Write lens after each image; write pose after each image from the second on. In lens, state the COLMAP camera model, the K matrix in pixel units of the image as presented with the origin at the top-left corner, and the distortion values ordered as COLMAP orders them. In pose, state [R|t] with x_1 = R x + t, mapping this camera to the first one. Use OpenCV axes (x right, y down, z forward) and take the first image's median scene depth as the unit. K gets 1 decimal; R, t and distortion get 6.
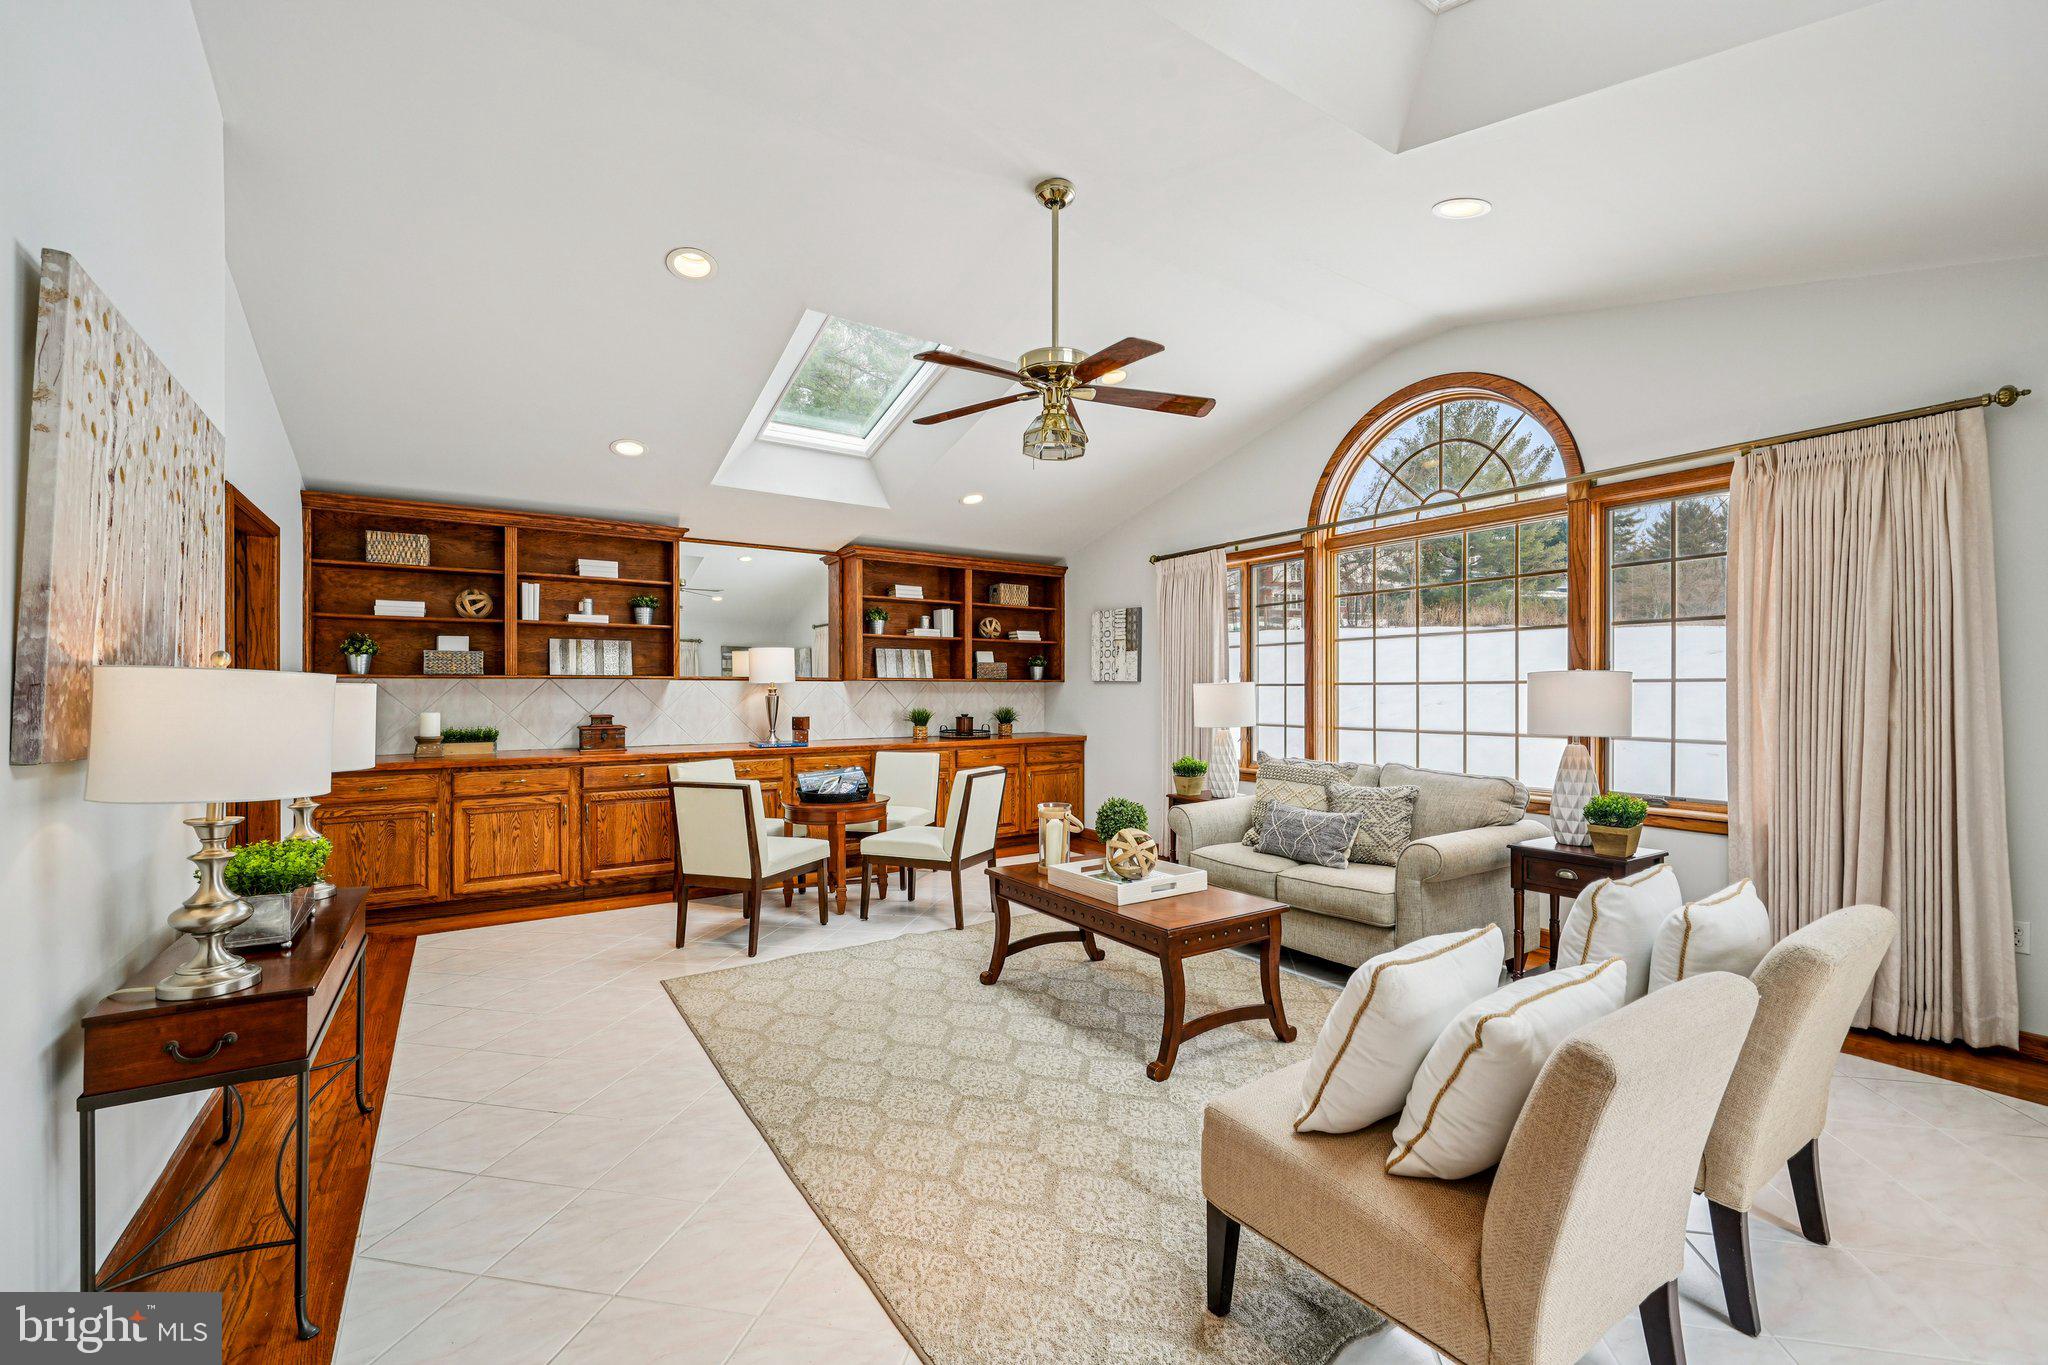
lens RADIAL K [[841.3, 0, 1016.1], [0, 841.3, 688.1], [0, 0, 1]] dist [0.027498, -0.000036]
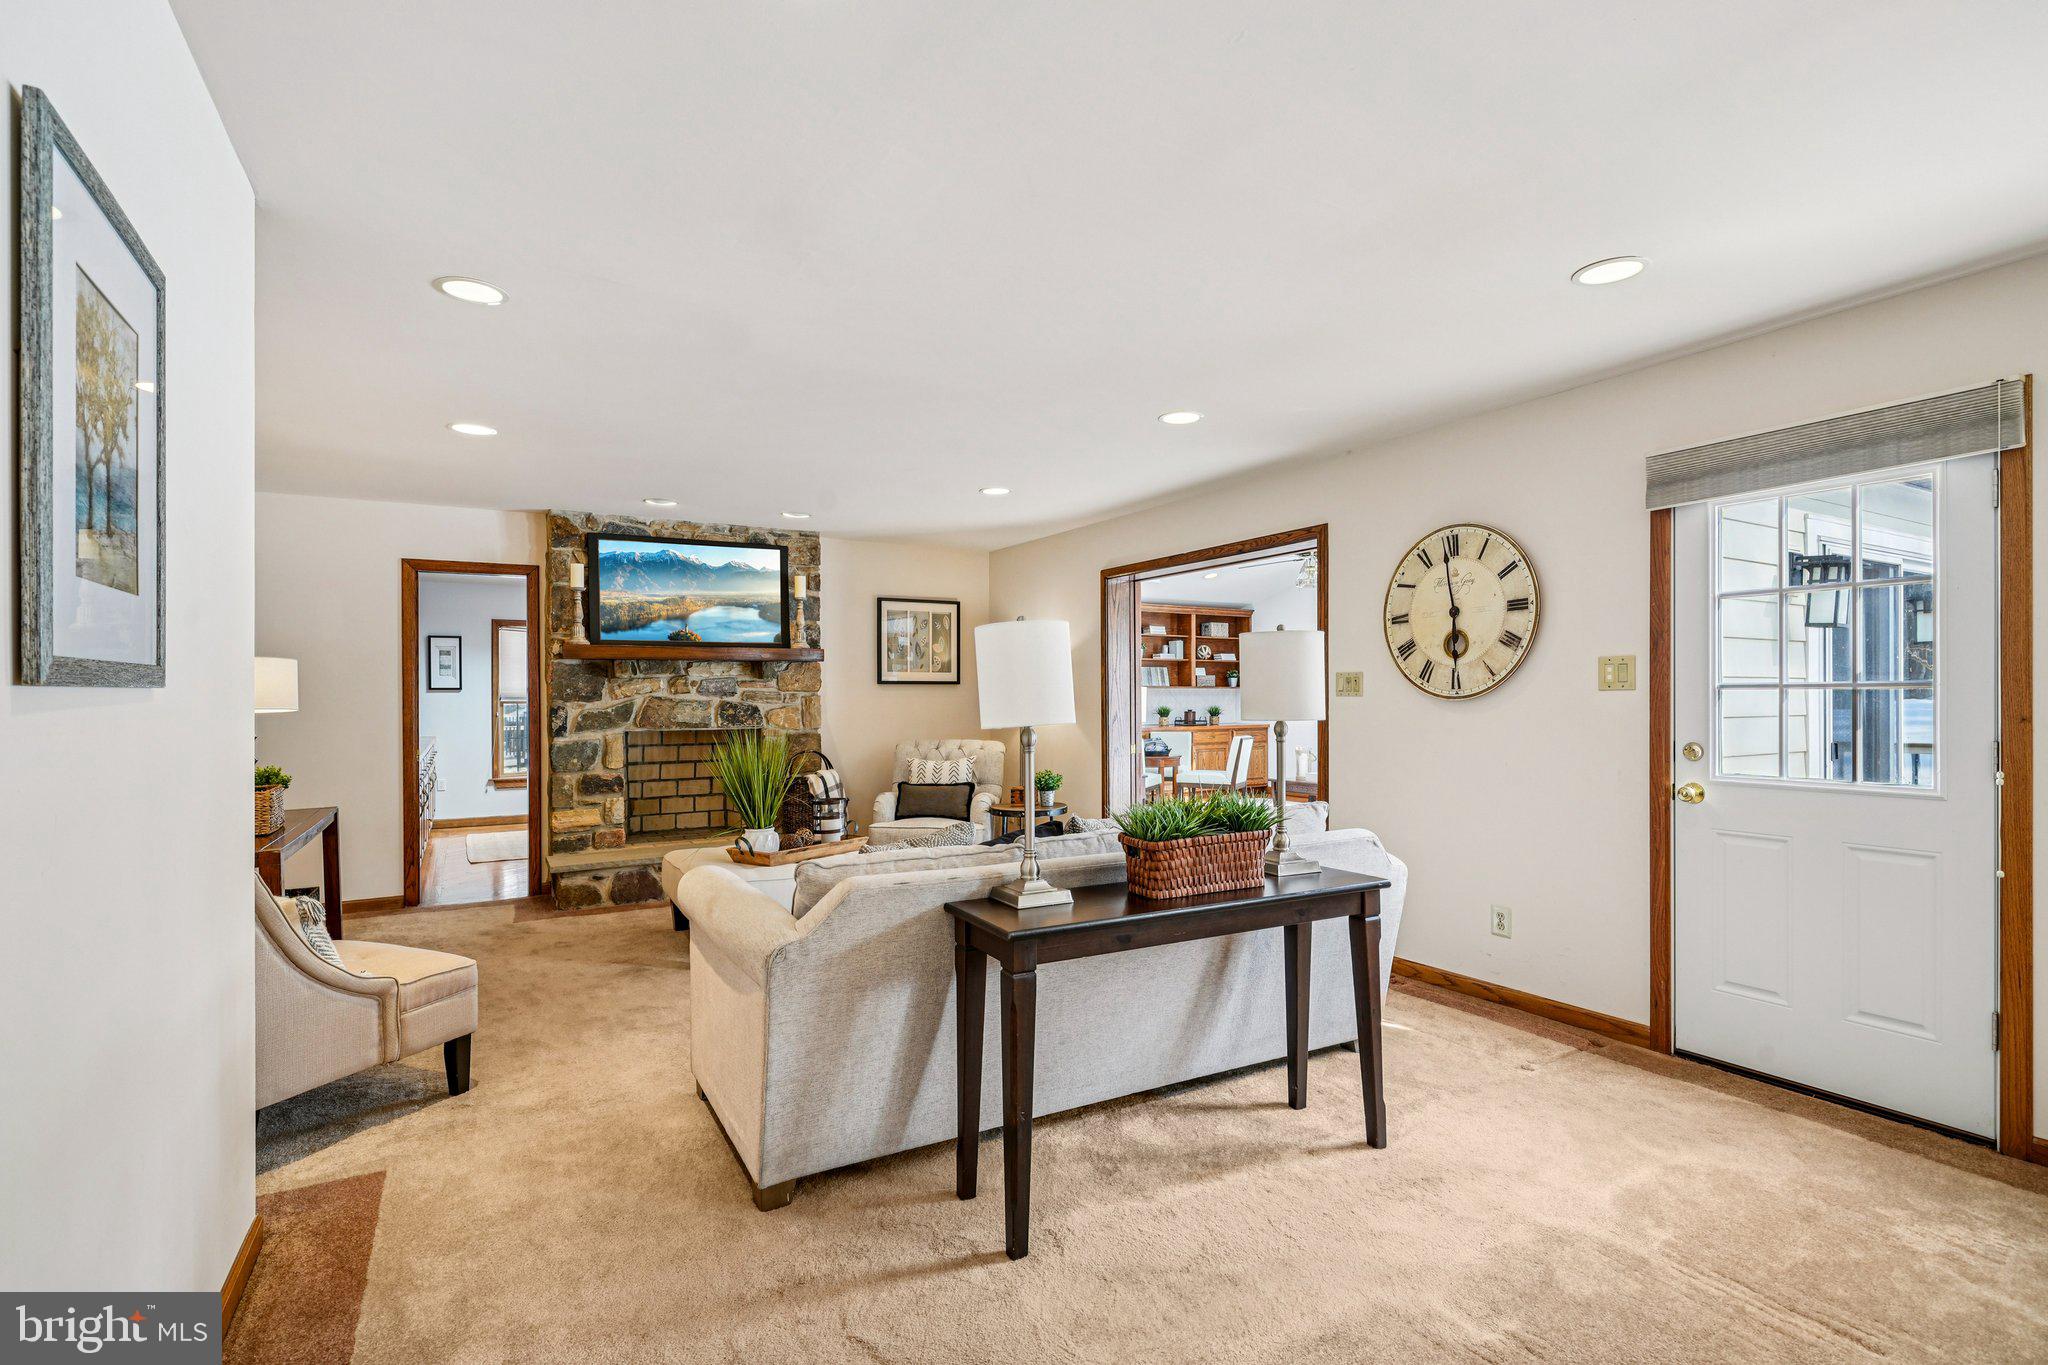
lens RADIAL K [[952.2, 0, 1028.3], [0, 952.2, 698.7], [0, 0, 1]] dist [0.001642, 0.000115]
pose [[0.998915, -0.000314, -0.046575, -0.327398], [0.000560, 0.999986, 0.005269, 0.002079], [0.046573, -0.005289, 0.998901, -0.873521]]
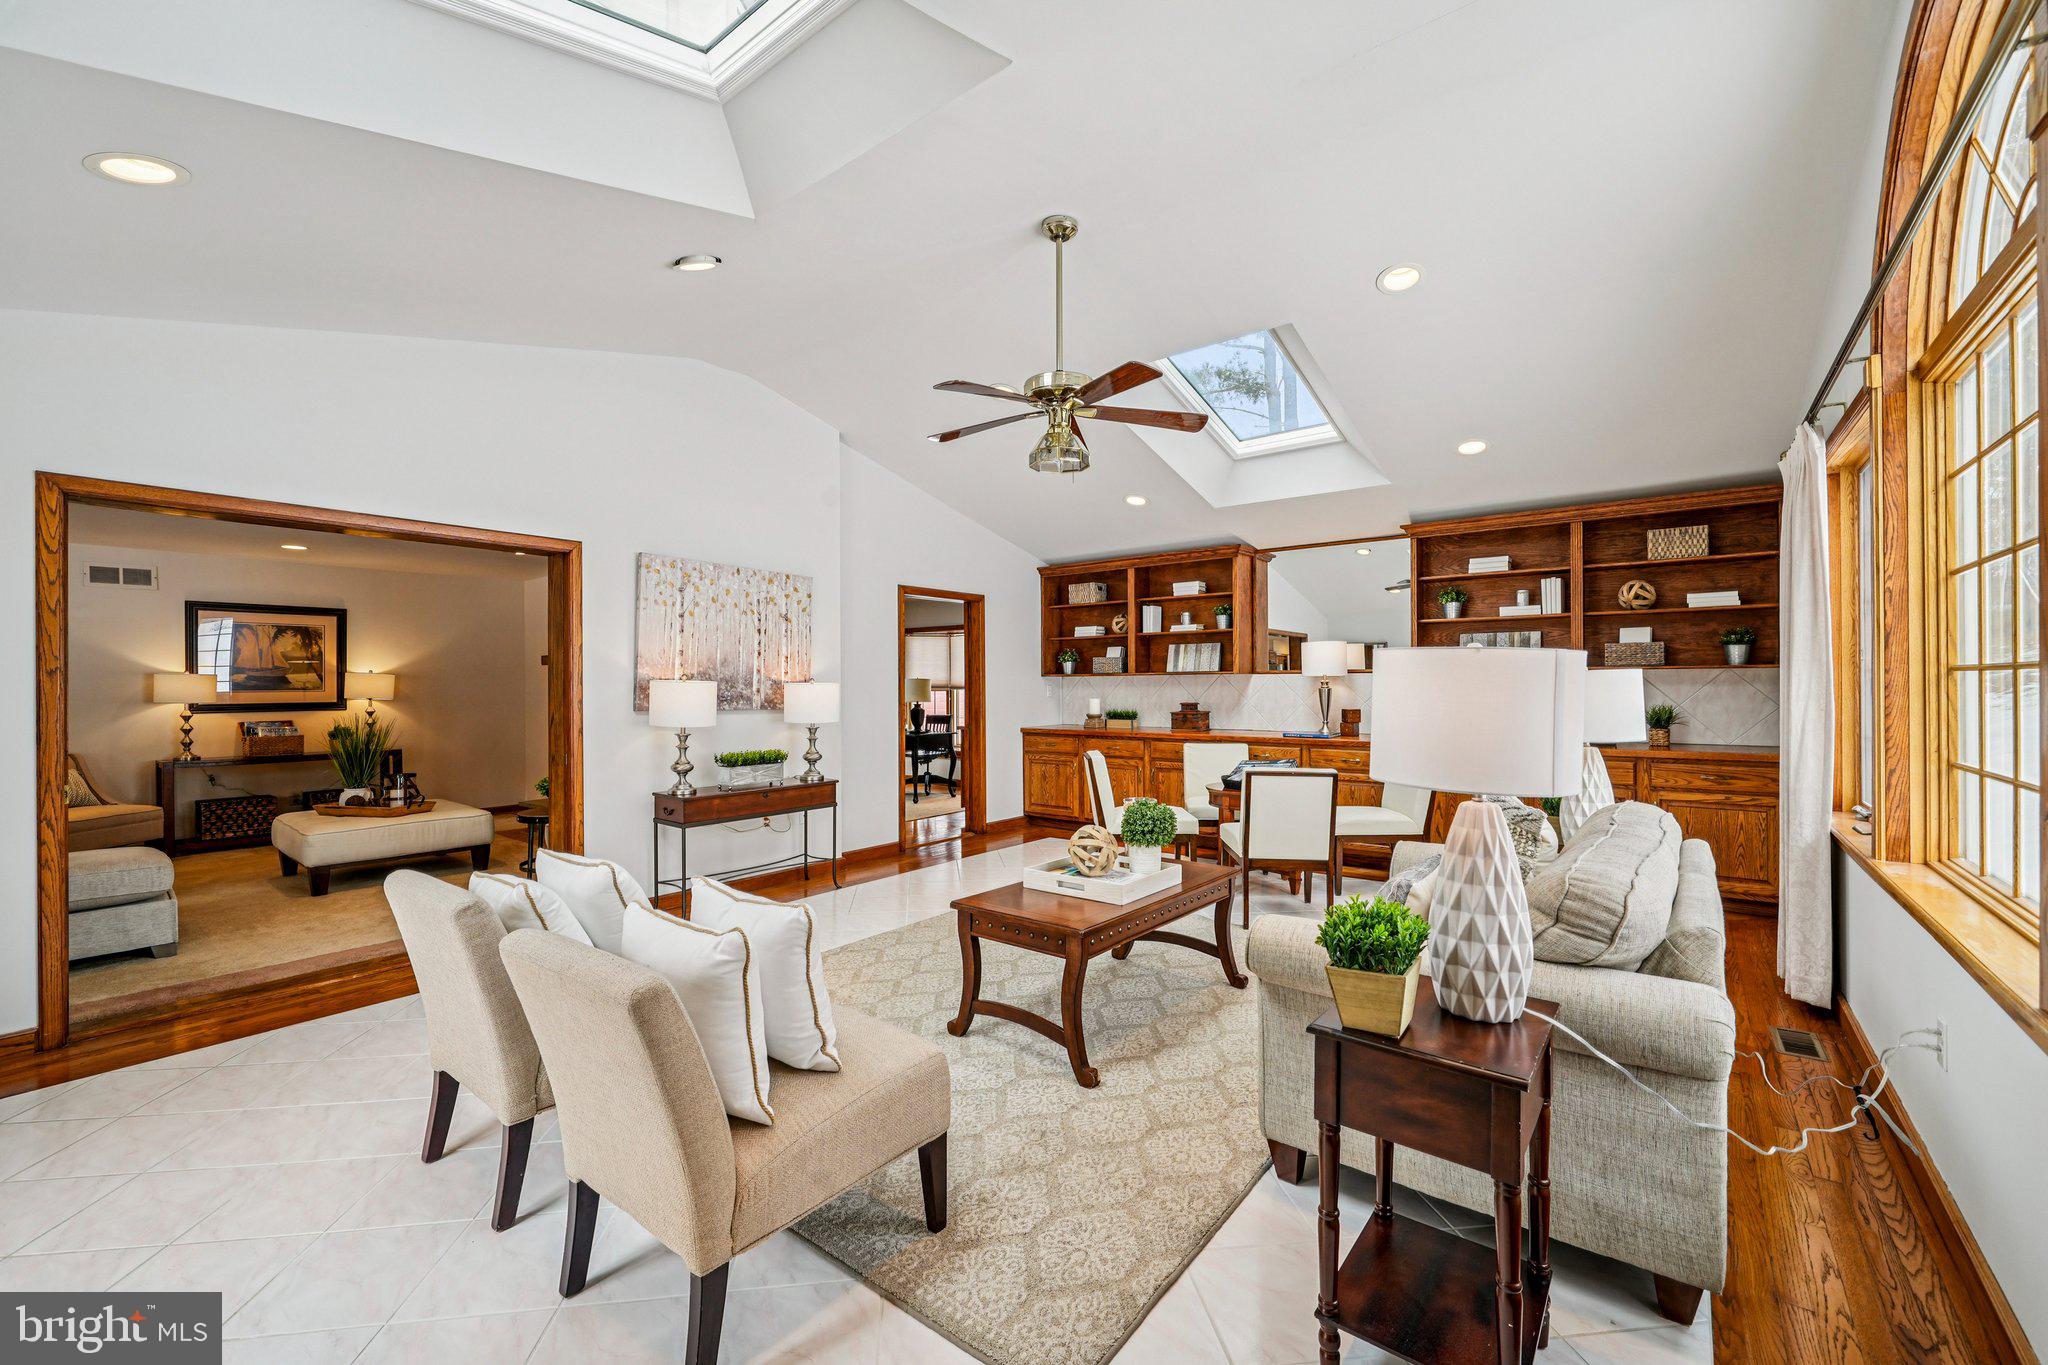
lens RADIAL K [[821.7, 0, 1030.7], [0, 821.7, 686.5], [0, 0, 1]] dist [-0.000828, -0.000025]
pose [[0.331768, 0.000579, -0.943361, 0.572509], [0.006698, 0.999973, 0.002969, 0.001720], [0.943337, -0.007303, 0.331756, 0.347616]]
